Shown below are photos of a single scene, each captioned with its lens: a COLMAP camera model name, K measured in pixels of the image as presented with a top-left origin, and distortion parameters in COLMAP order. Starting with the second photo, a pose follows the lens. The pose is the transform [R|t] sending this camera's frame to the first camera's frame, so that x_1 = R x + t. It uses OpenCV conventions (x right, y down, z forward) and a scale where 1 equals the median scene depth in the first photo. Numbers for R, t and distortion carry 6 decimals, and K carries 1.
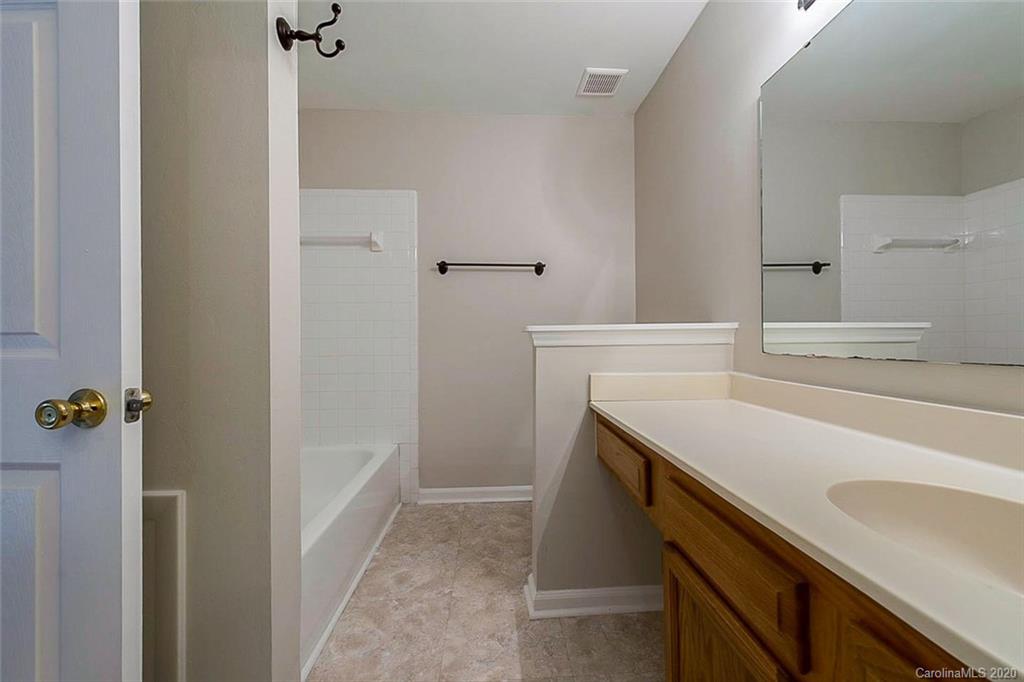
lens RADIAL K [[400.5, 0, 517.6], [0, 400.5, 337.6], [0, 0, 1]] dist [-0.003655, -0.000568]
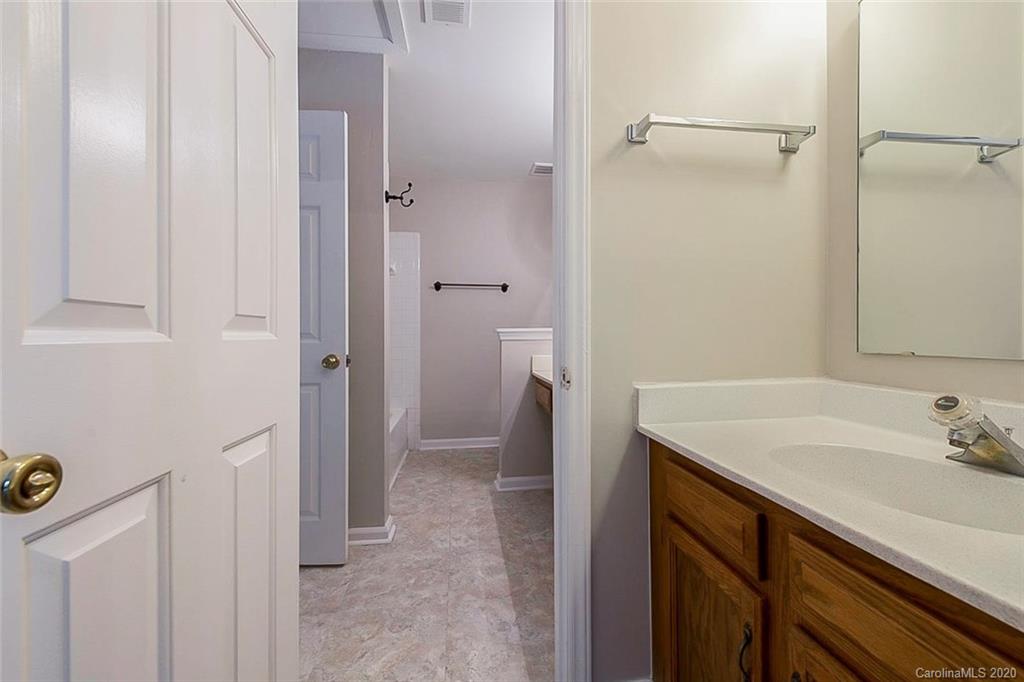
lens RADIAL K [[400.5, 0, 515.4], [0, 400.5, 335.9], [0, 0, 1]] dist [-0.003655, -0.000568]
pose [[0.997177, 0.002419, 0.075050, -0.022466], [-0.002626, 0.999993, 0.002661, -0.001373], [-0.075043, -0.002850, 0.997176, -0.673364]]
